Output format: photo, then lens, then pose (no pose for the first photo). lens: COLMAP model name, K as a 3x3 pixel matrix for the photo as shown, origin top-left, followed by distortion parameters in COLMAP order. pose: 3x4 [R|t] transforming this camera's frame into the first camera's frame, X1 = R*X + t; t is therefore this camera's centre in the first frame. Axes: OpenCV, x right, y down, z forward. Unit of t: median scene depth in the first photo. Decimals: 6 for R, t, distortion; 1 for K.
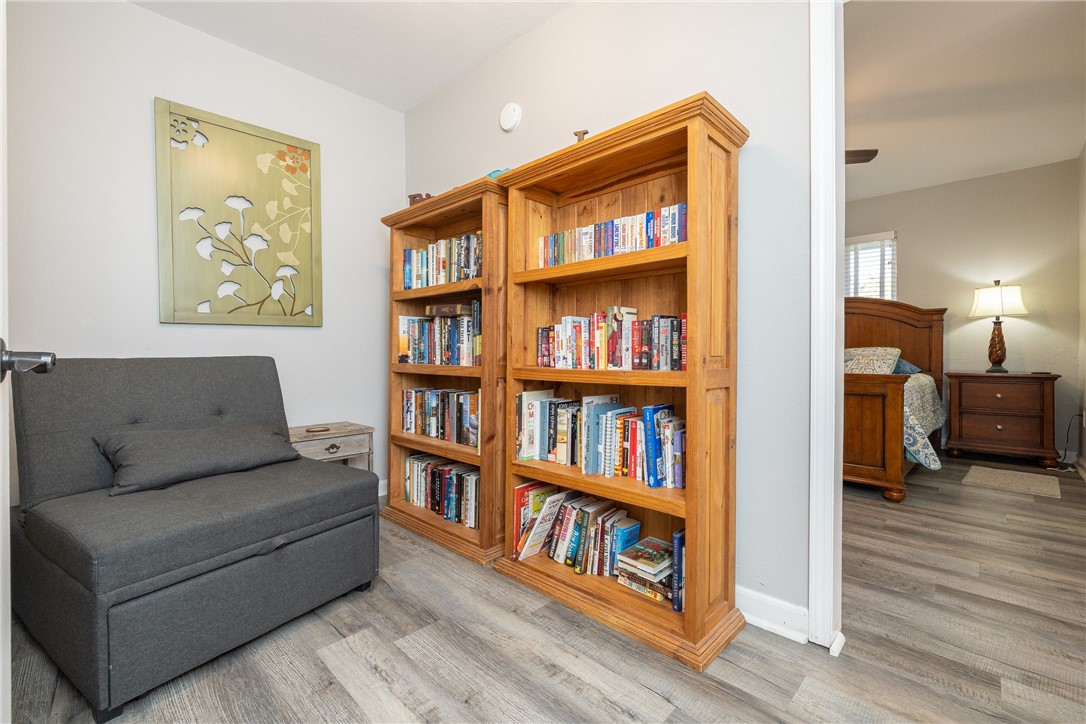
lens RADIAL K [[457.2, 0, 543.6], [0, 457.2, 358.7], [0, 0, 1]] dist [-0.000743, -0.000077]
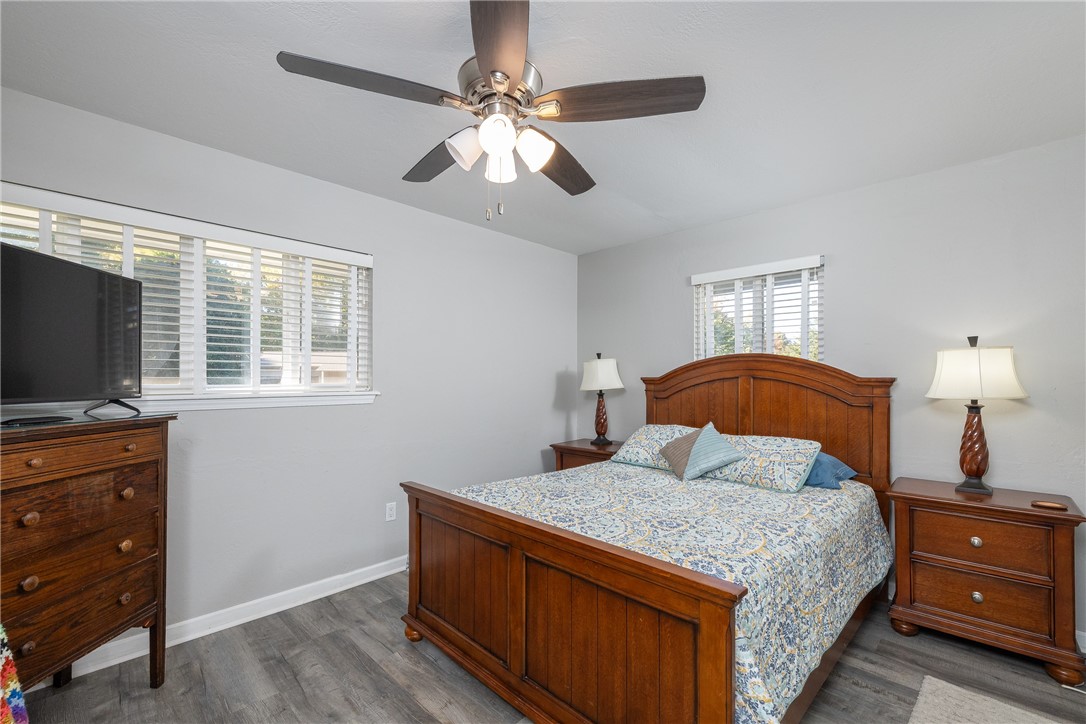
lens RADIAL K [[457.2, 0, 538.8], [0, 457.2, 376.9], [0, 0, 1]] dist [-0.000743, -0.000077]
pose [[0.999955, 0.009375, -0.001295, 0.424566], [-0.009393, 0.999843, -0.015028, -0.105580], [0.001154, 0.015040, 0.999886, 0.401280]]
